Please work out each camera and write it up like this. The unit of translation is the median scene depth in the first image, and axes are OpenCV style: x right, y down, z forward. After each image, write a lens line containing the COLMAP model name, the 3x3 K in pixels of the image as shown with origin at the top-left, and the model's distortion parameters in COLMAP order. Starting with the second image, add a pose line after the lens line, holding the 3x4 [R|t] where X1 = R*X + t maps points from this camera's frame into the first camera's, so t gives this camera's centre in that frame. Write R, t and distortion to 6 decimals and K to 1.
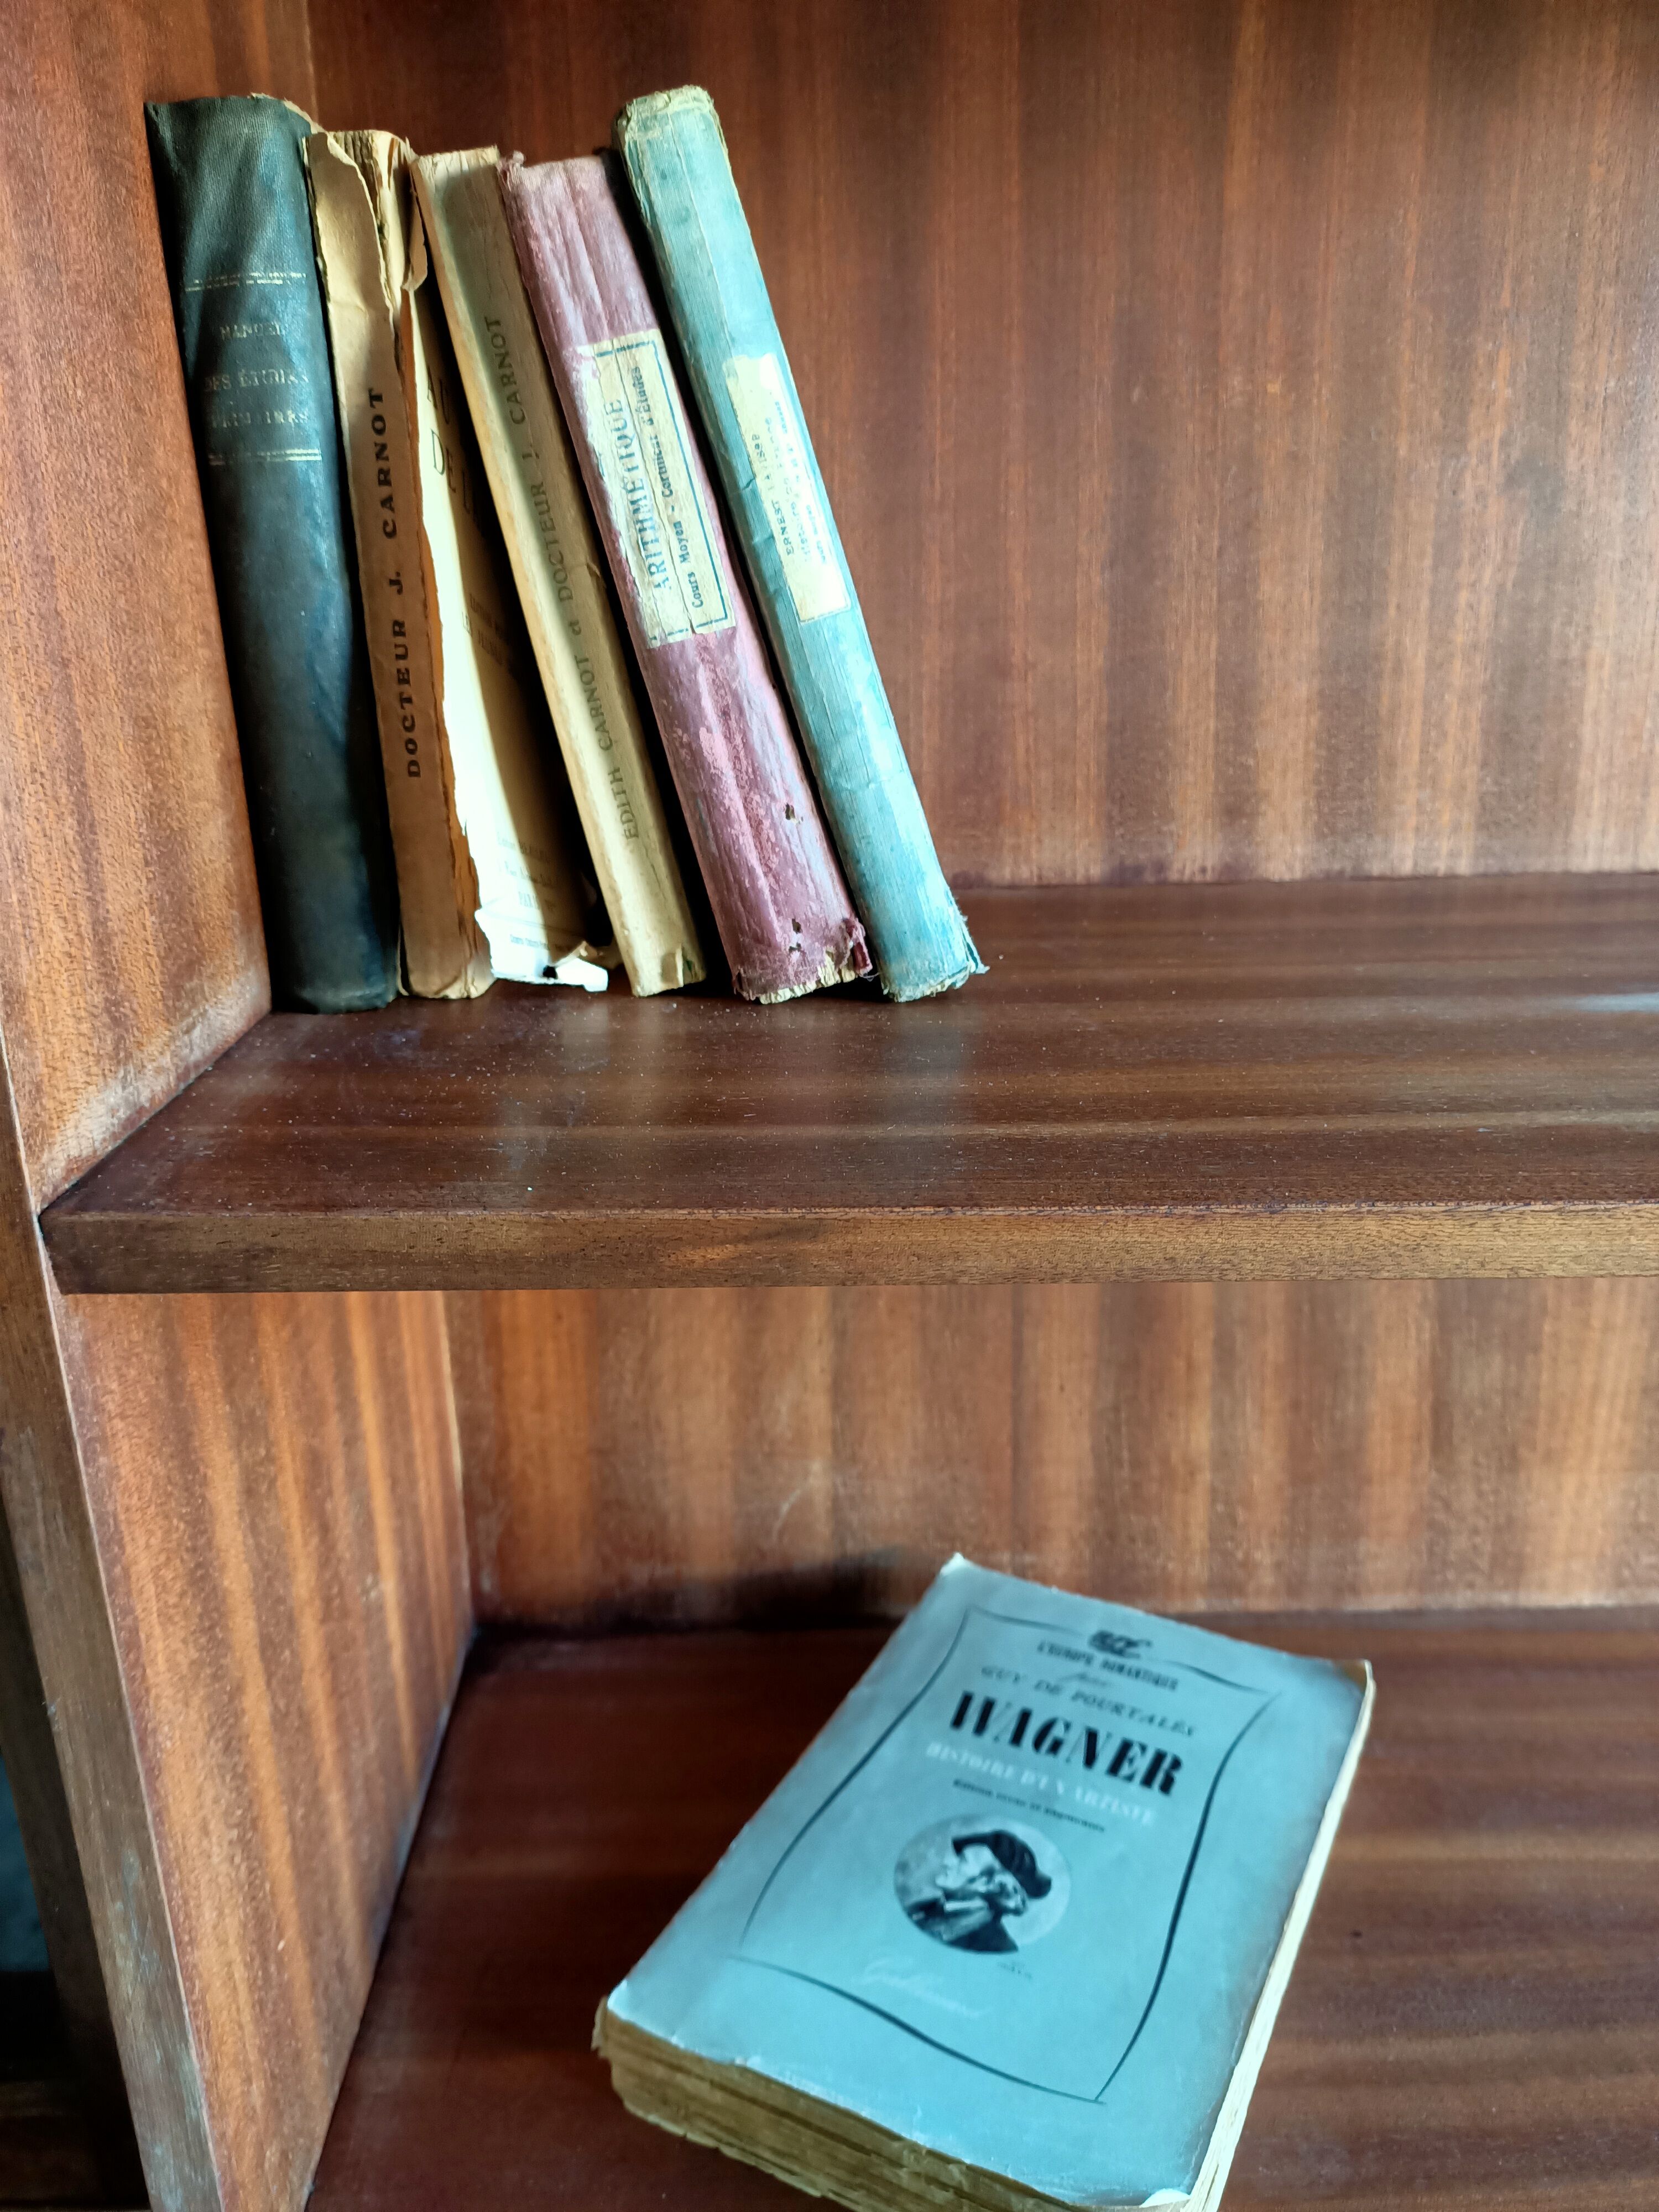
lens RADIAL K [[1683.8, 0, 847.8], [0, 1683.8, 1108.4], [0, 0, 1]] dist [0.029948, -0.045487]
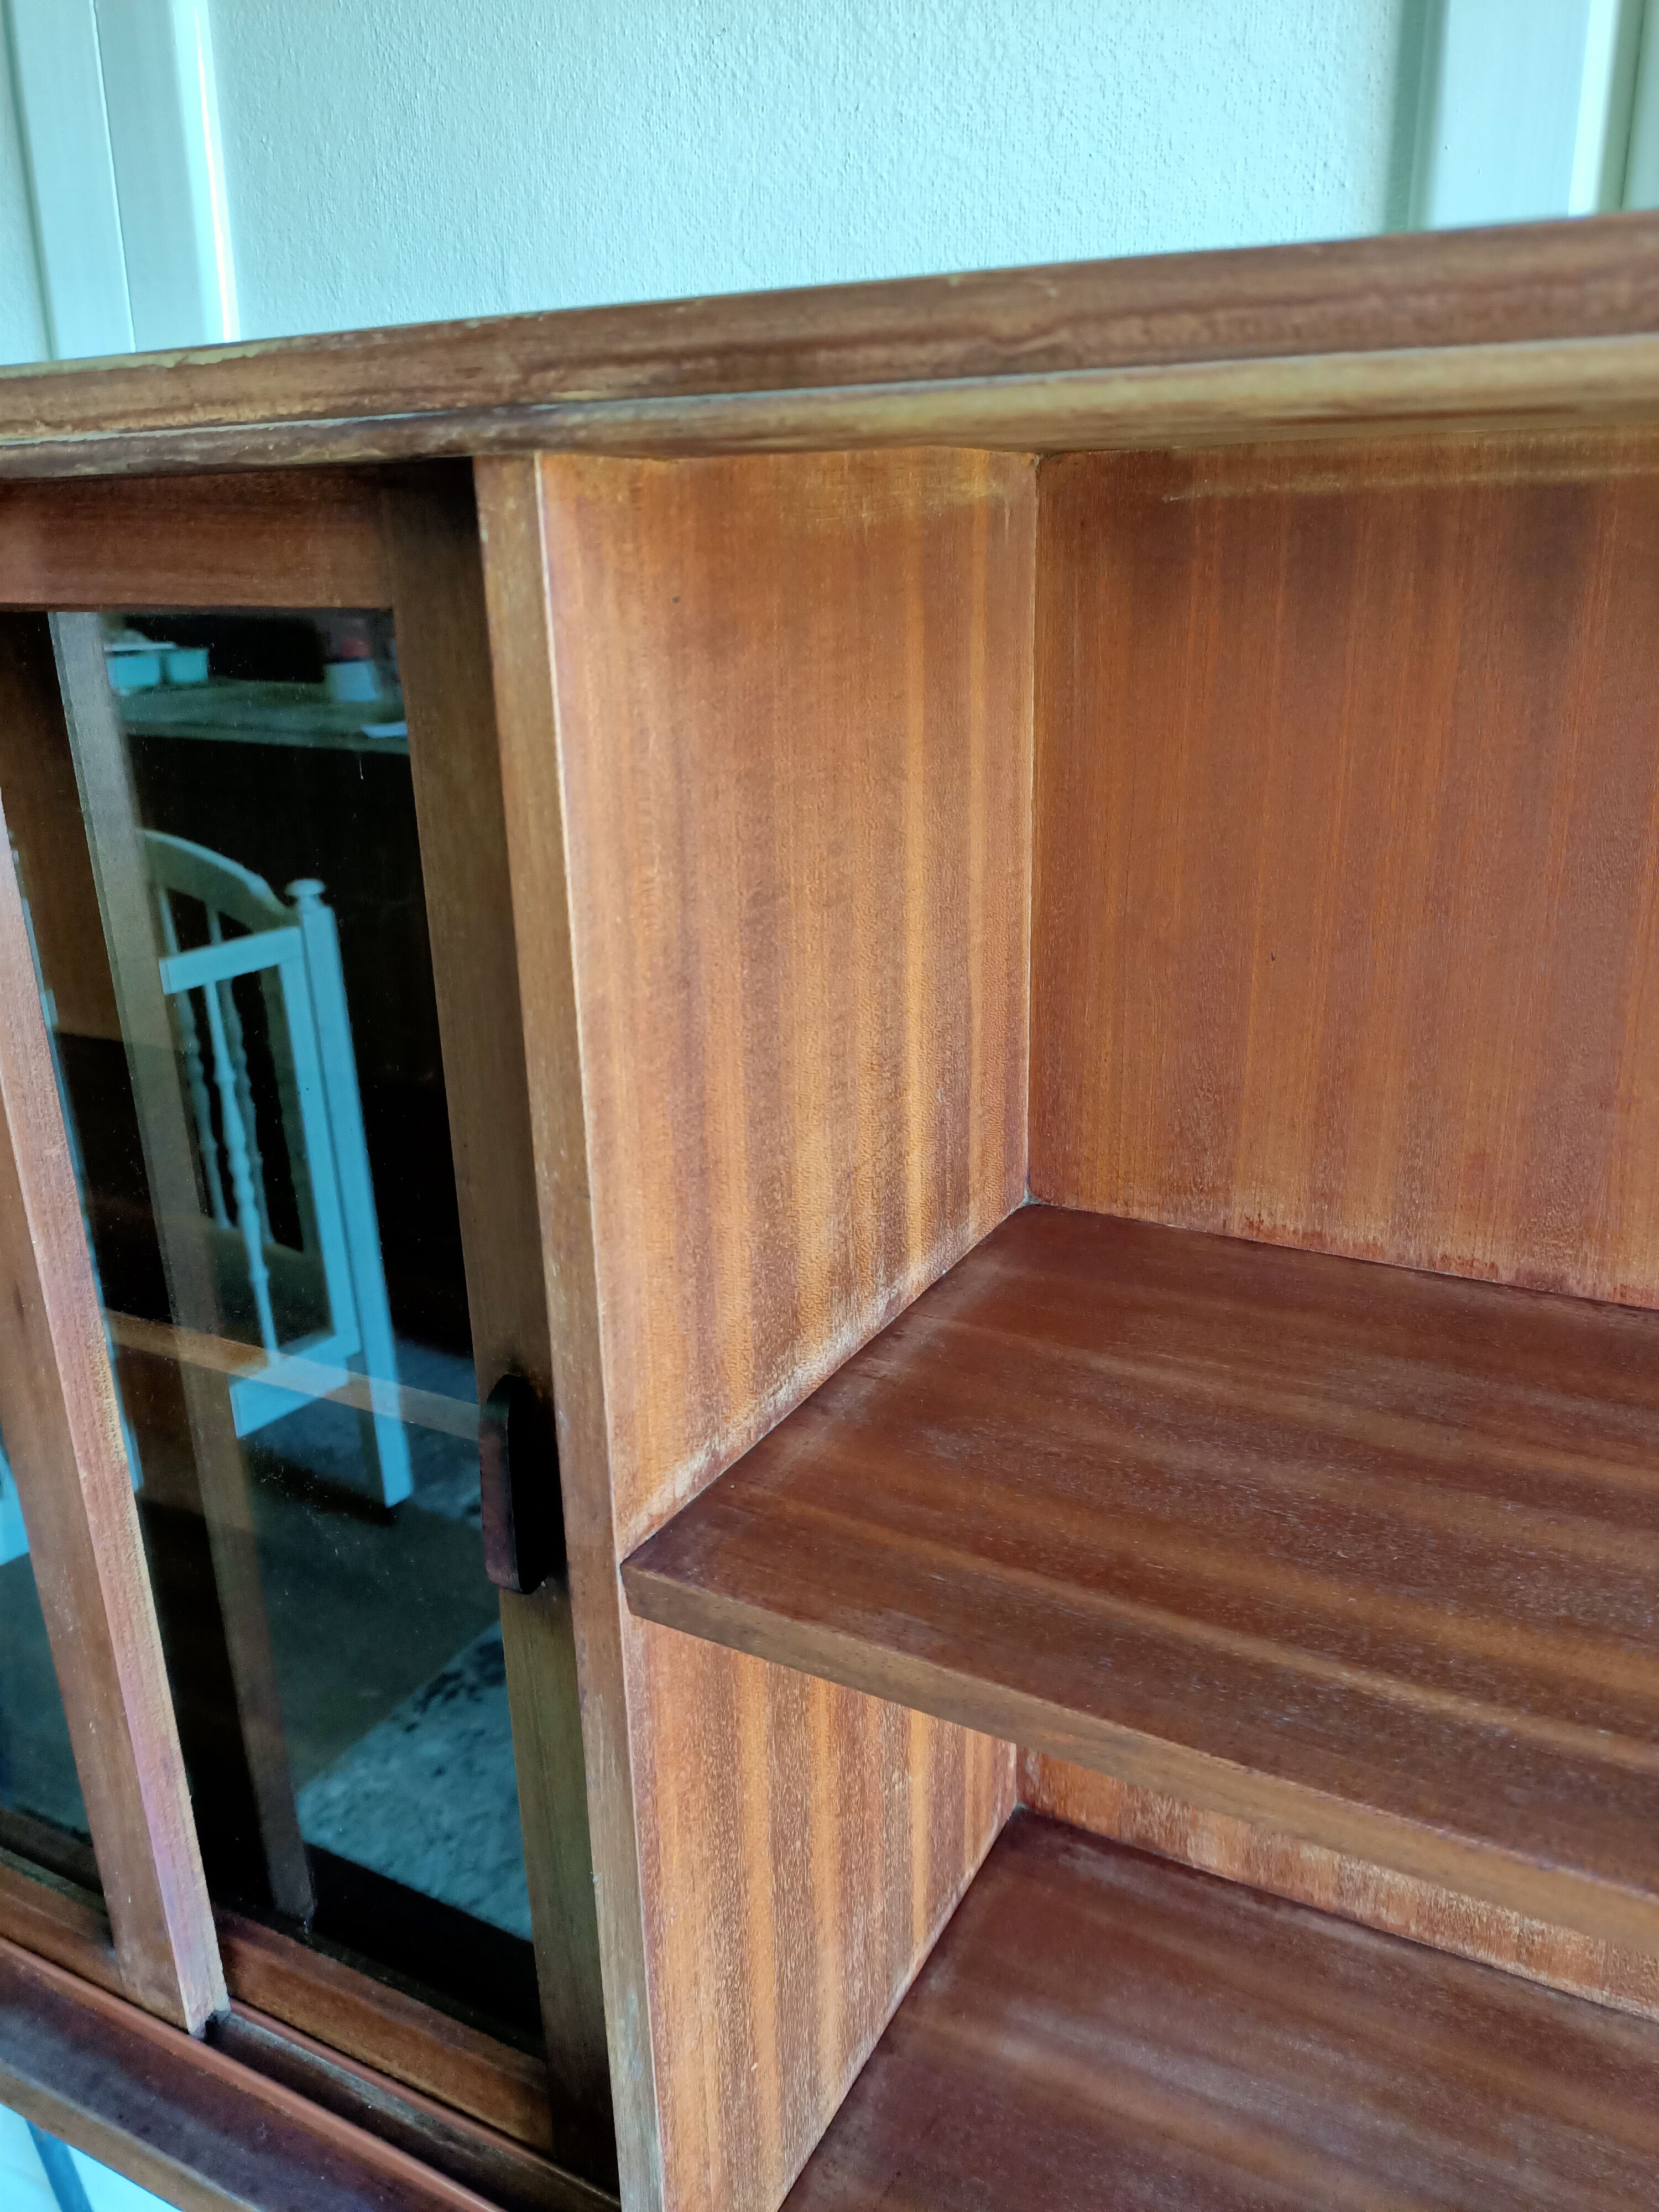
lens RADIAL K [[1683.8, 0, 848.2], [0, 1683.8, 1109.3], [0, 0, 1]] dist [0.029948, -0.045487]
pose [[0.874522, 0.153081, -0.460194, 0.178448], [-0.151774, 0.987601, 0.040099, -0.246258], [0.460626, 0.034779, 0.886913, -0.122252]]
